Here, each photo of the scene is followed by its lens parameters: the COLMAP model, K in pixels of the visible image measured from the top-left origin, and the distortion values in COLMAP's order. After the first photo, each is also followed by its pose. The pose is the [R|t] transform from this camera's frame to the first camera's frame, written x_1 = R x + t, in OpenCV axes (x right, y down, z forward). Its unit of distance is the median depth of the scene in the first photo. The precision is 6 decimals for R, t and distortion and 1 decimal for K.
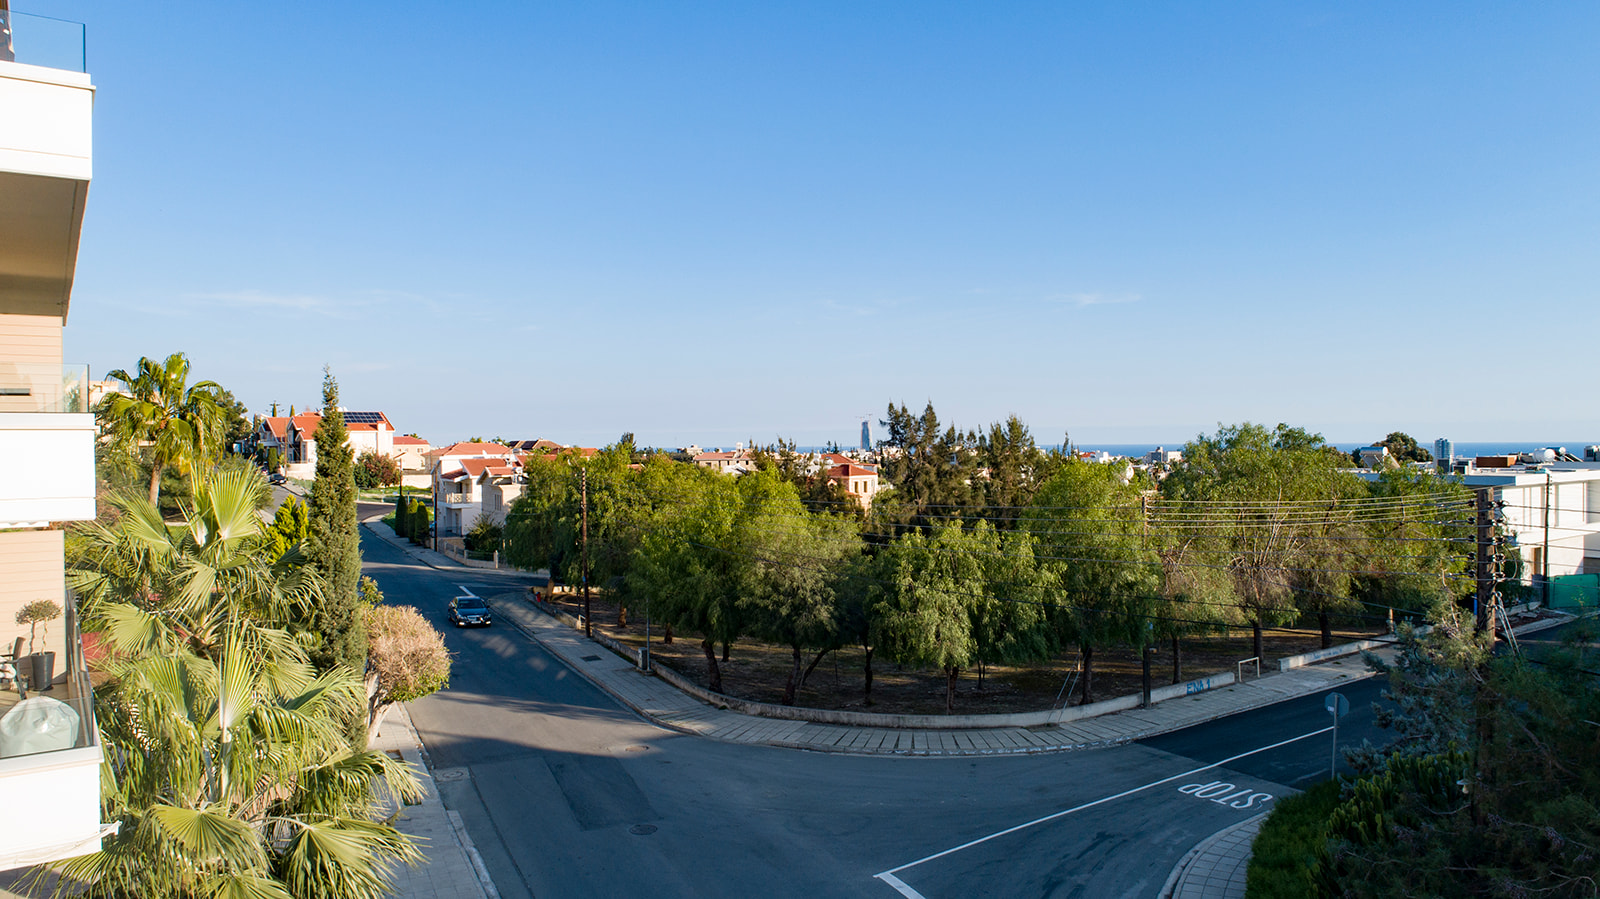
lens RADIAL K [[1076.5, 0, 802.9], [0, 1076.5, 452.8], [0, 0, 1]] dist [-0.016428, 0.010355]
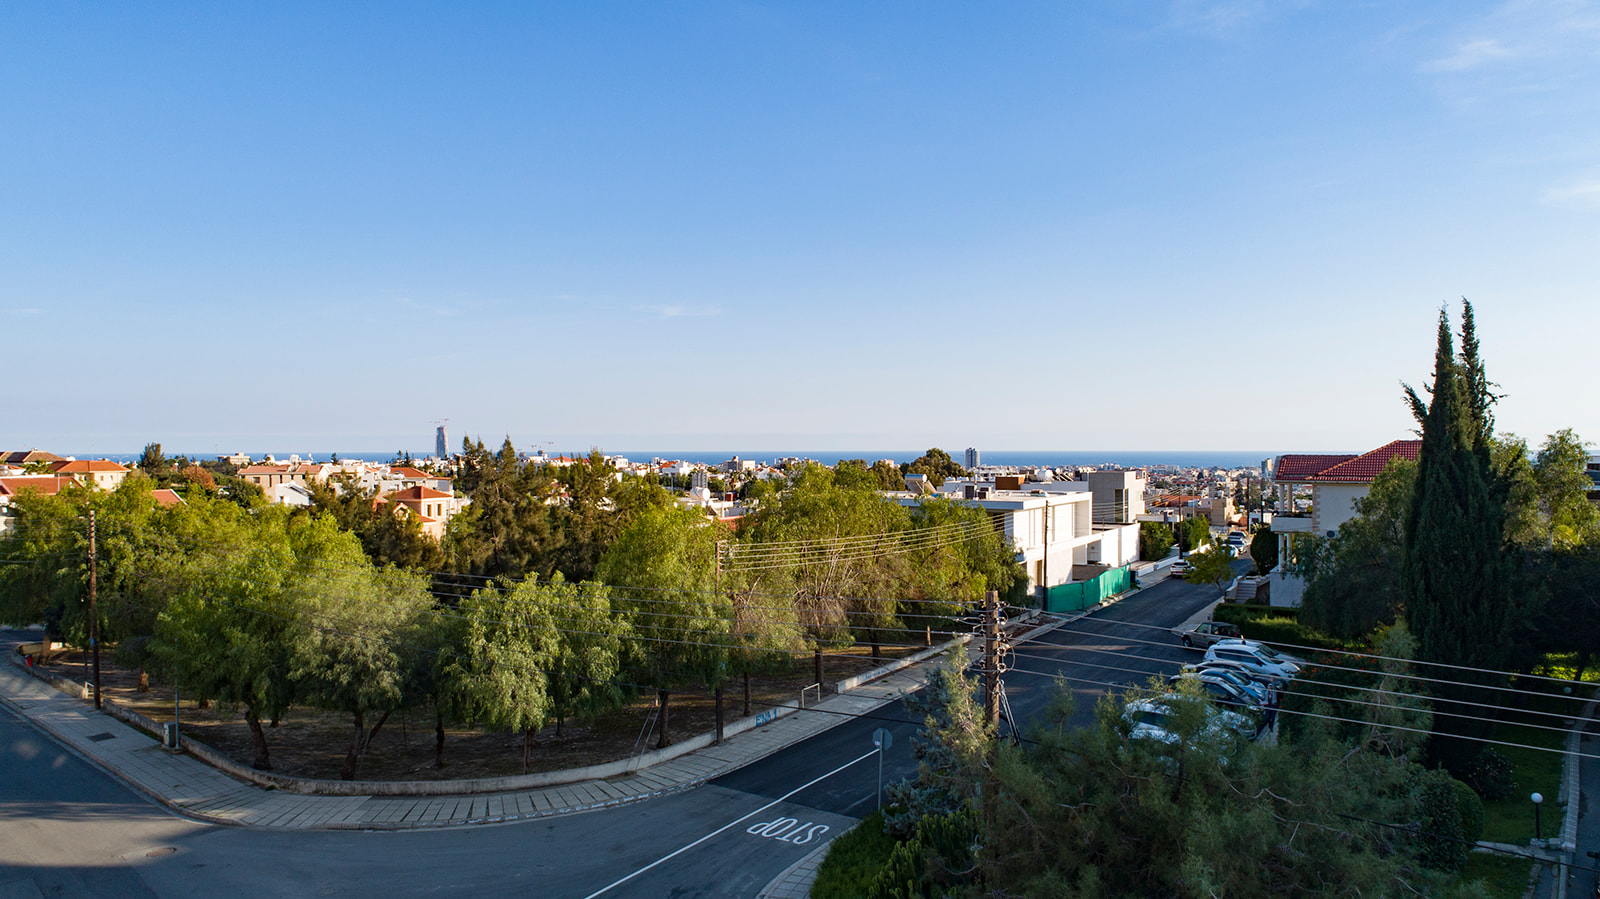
lens RADIAL K [[1077.1, 0, 802.7], [0, 1077.1, 452.3], [0, 0, 1]] dist [-0.017194, 0.010816]
pose [[0.927656, 0.003181, 0.373423, 0.002775], [-0.000695, 0.999977, -0.006791, -0.034818], [-0.373436, 0.006040, 0.927636, -0.003145]]
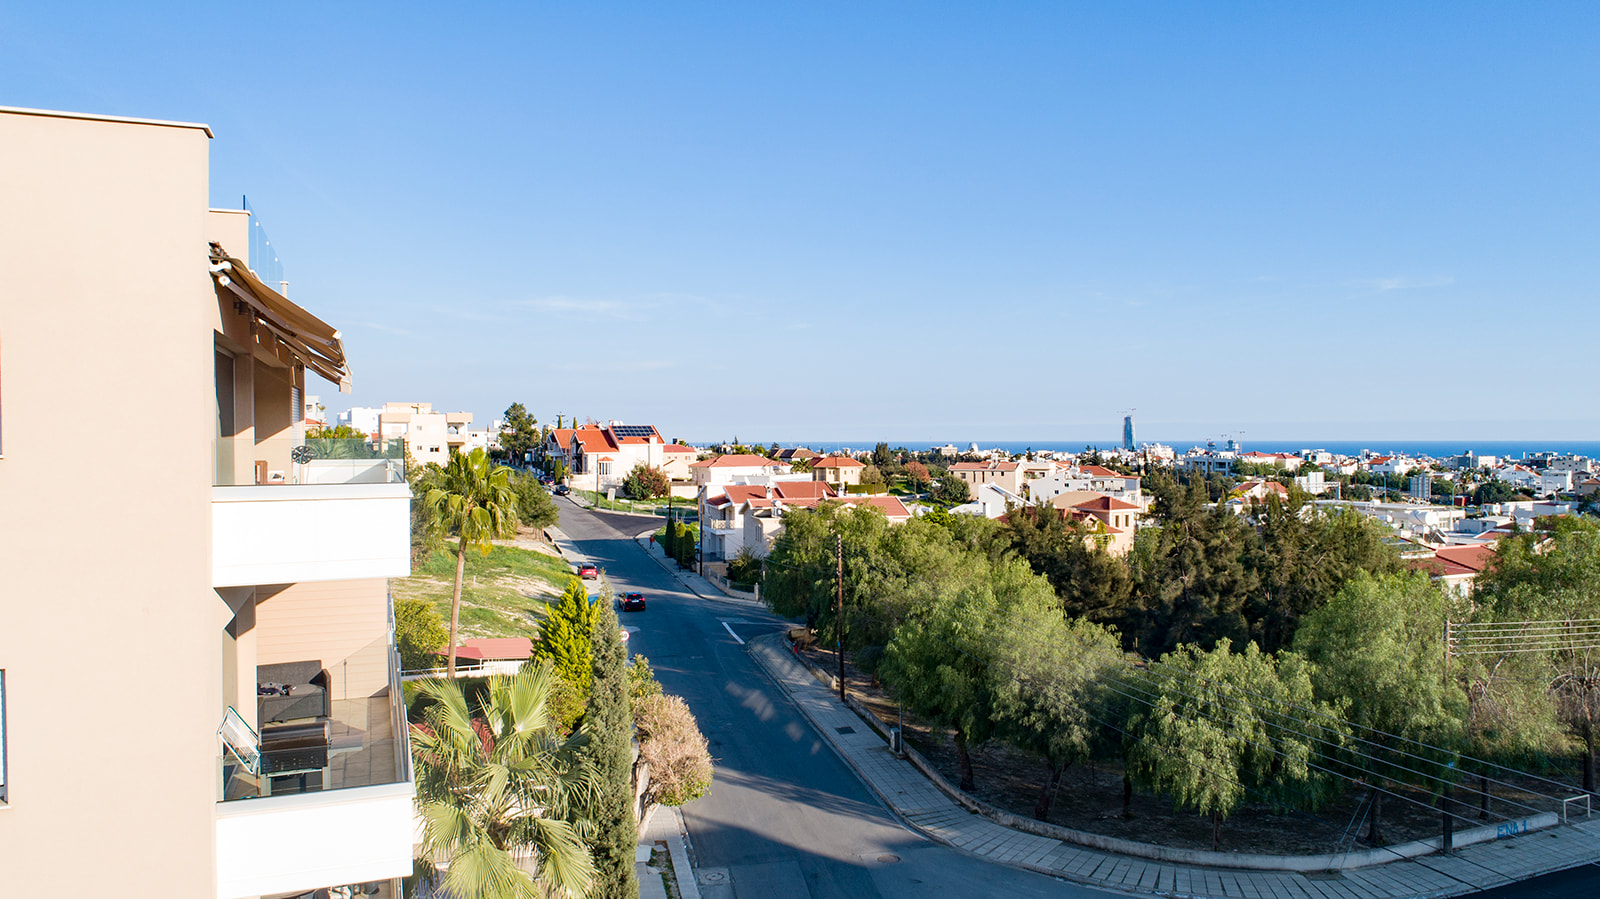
lens RADIAL K [[1075.9, 0, 803.7], [0, 1075.9, 453.0], [0, 0, 1]] dist [-0.013327, 0.006780]
pose [[0.972529, 0.008057, -0.232643, 0.000197], [-0.006698, 0.999956, 0.006633, -0.089711], [0.232686, -0.004893, 0.972540, -0.000520]]
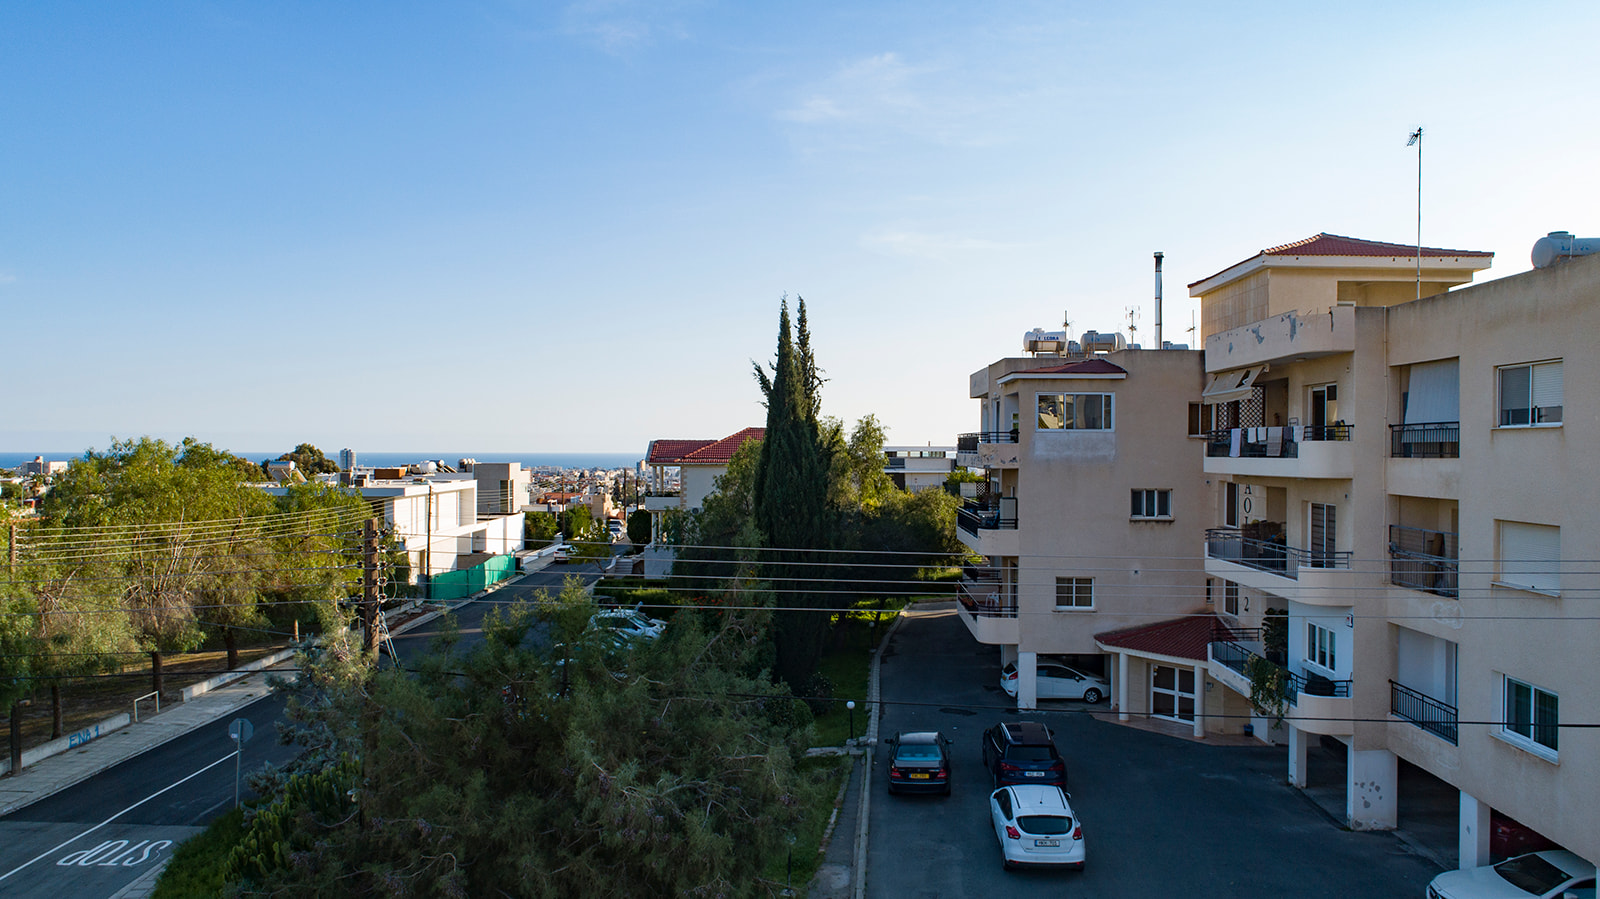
lens RADIAL K [[1077.4, 0, 802.6], [0, 1077.4, 451.6], [0, 0, 1]] dist [-0.014779, 0.007969]
pose [[0.590315, 0.006061, 0.807150, 0.002251], [0.001929, 0.999958, -0.008920, -0.007943], [-0.807170, 0.006823, 0.590279, -0.003058]]
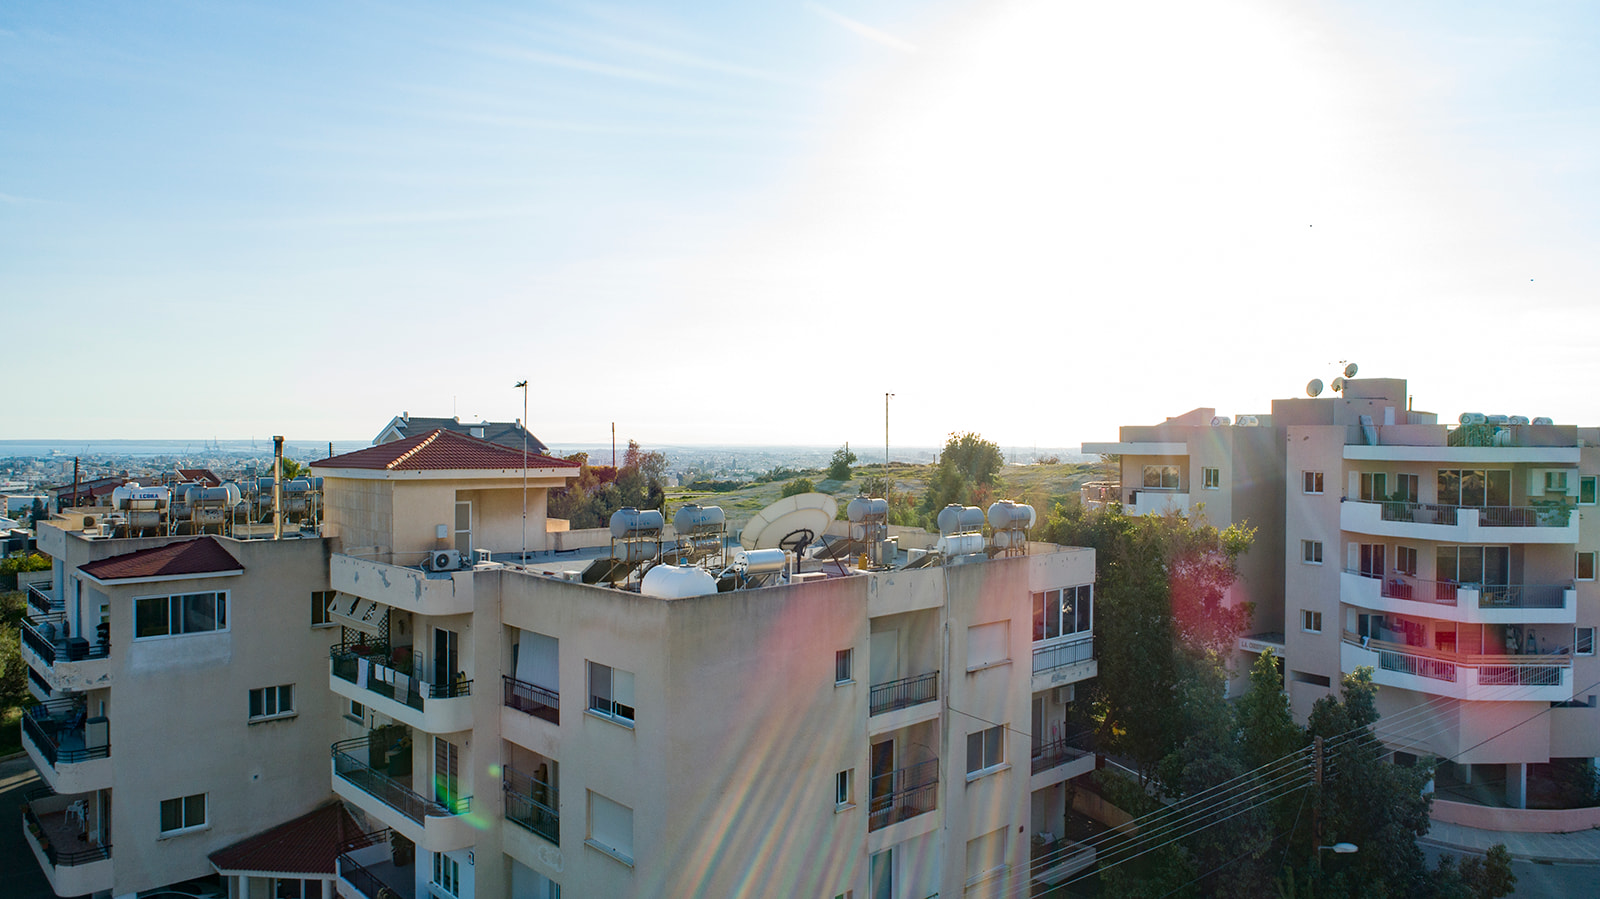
lens RADIAL K [[1080.2, 0, 799.9], [0, 1080.2, 452.9], [0, 0, 1]] dist [-0.008886, 0.004792]
pose [[-0.146372, -0.009077, 0.989188, -0.008399], [0.008128, 0.999913, 0.010378, -0.171212], [-0.989196, 0.009559, -0.146285, 0.000527]]
